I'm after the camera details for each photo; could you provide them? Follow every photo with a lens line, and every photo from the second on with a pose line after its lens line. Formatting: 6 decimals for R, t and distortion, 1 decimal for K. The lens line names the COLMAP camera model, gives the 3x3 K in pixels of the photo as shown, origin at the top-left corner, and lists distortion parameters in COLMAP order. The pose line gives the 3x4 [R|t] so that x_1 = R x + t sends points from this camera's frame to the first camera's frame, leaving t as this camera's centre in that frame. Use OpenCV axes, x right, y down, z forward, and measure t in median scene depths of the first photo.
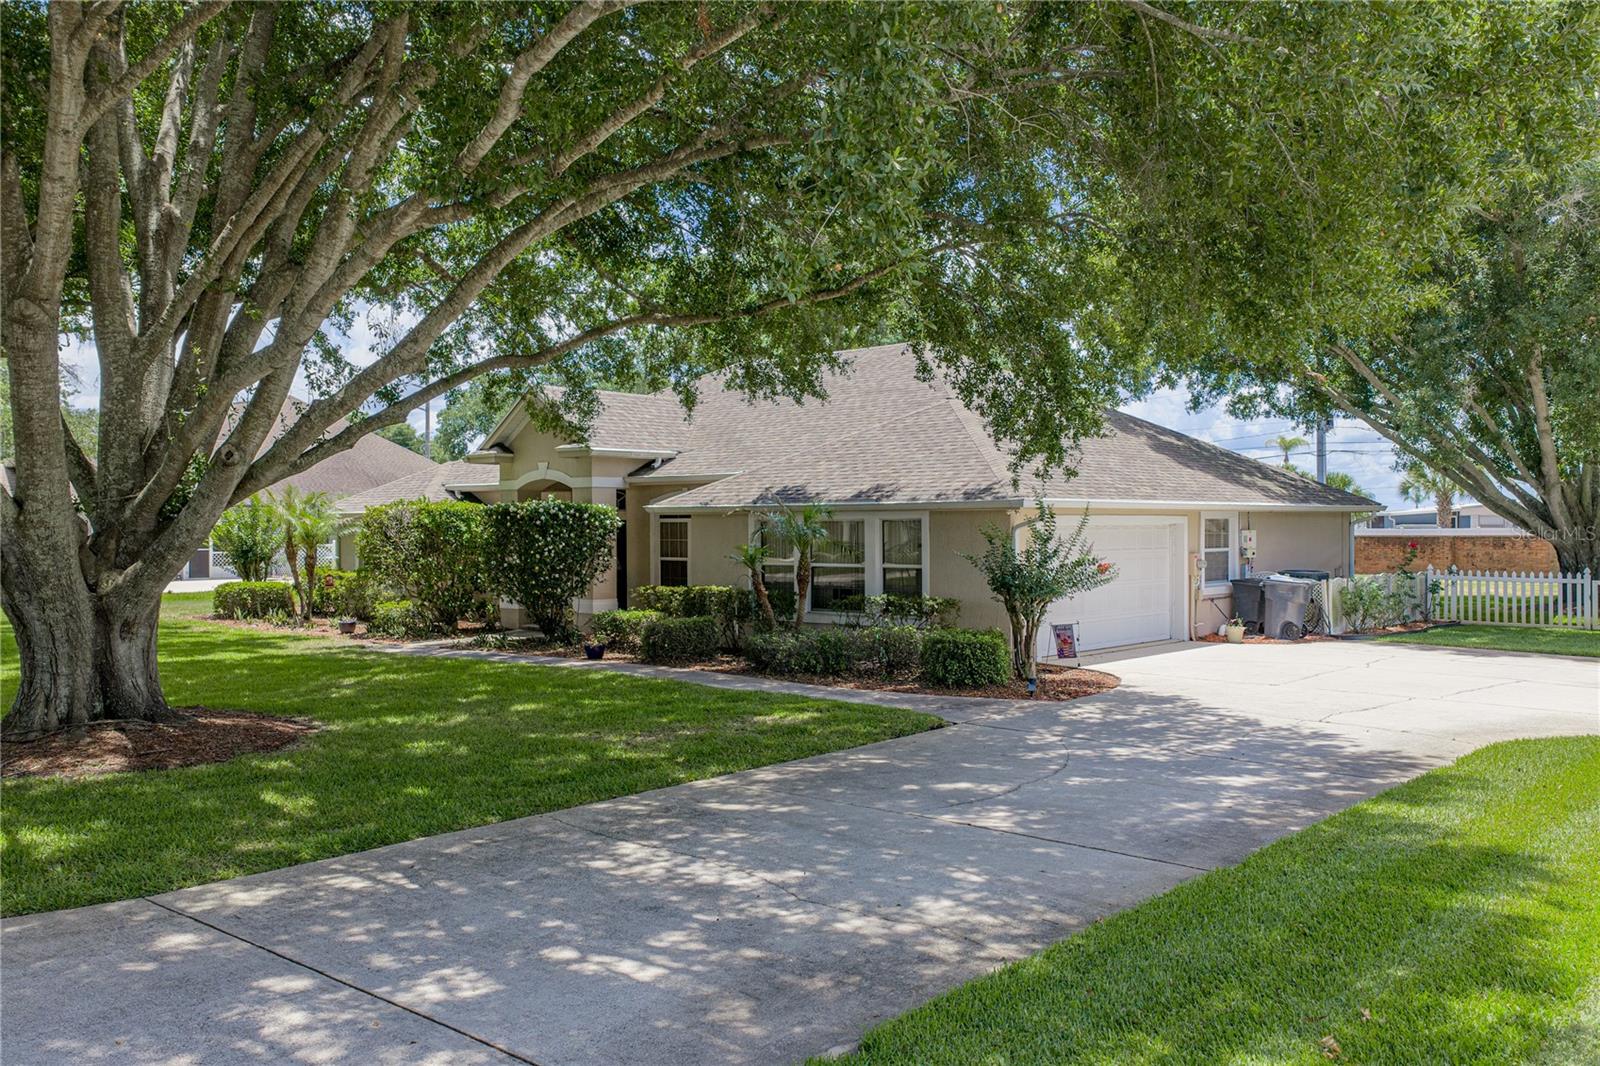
lens RADIAL K [[1310.3, 0, 802.2], [0, 1310.3, 538.8], [0, 0, 1]] dist [0.028987, -0.003560]
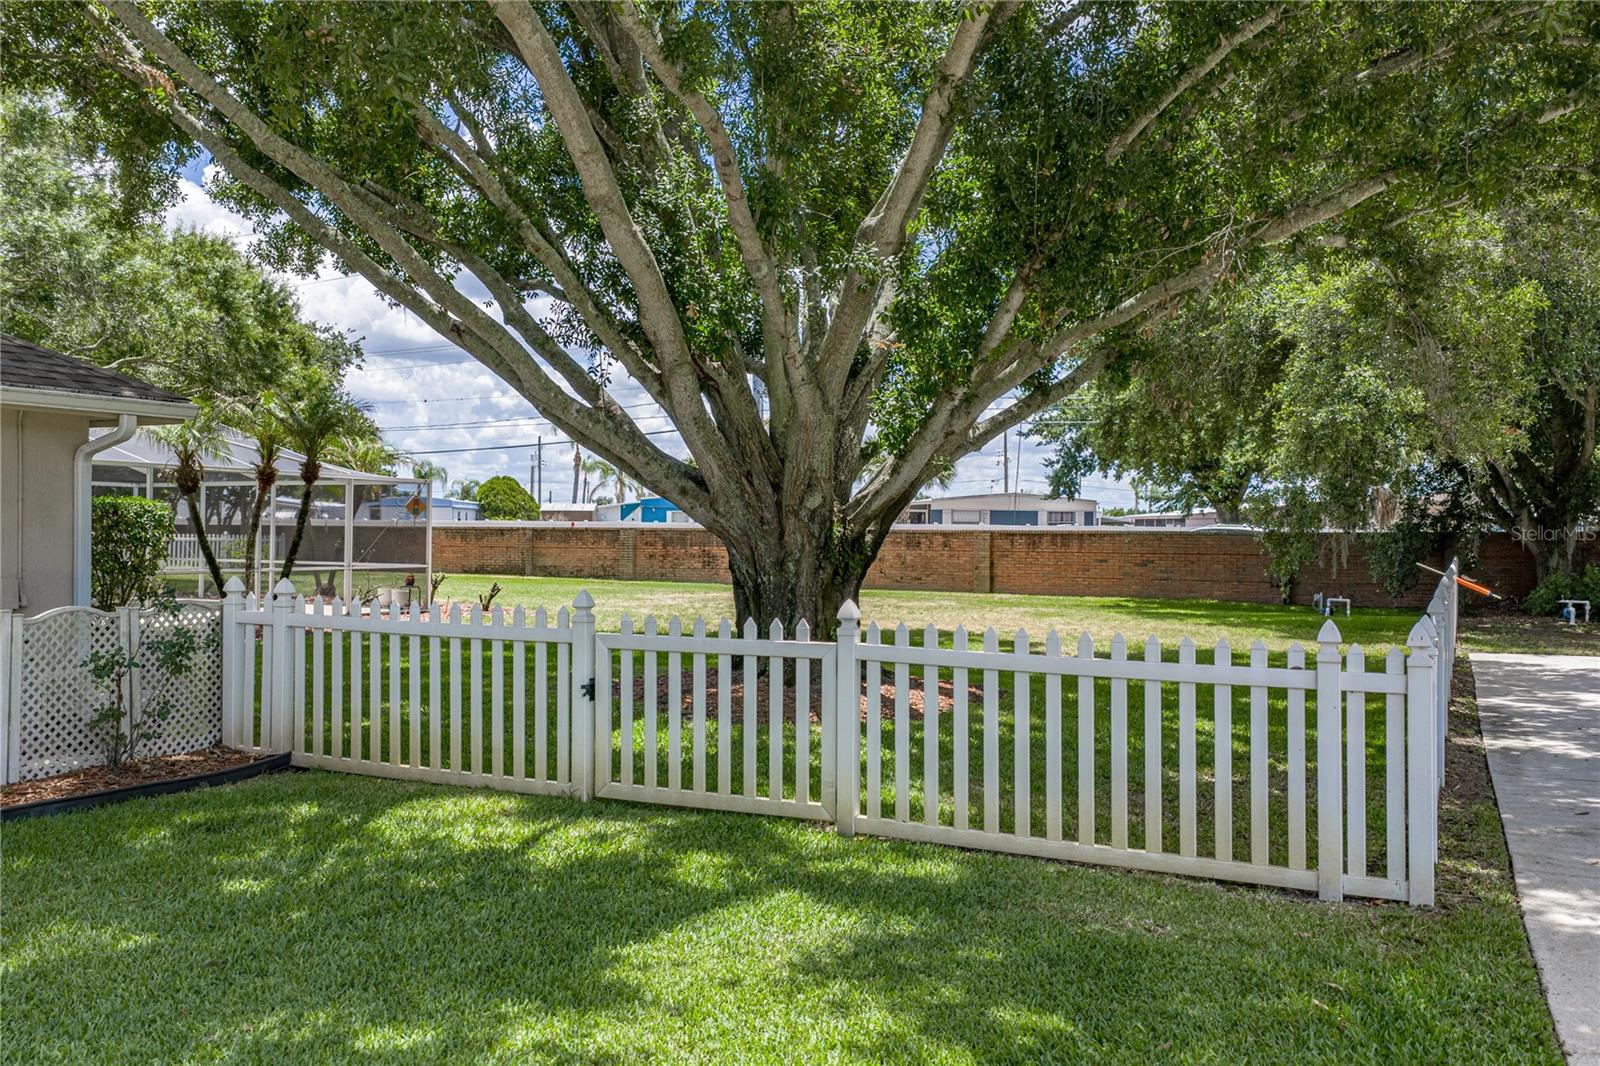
lens RADIAL K [[1310.3, 0, 799.6], [0, 1310.3, 530.1], [0, 0, 1]] dist [0.028987, -0.003560]
pose [[0.962492, 0.013789, 0.270960, 0.572207], [-0.011368, 0.999880, -0.010502, 0.010721], [-0.271072, 0.007028, 0.962533, 0.713622]]
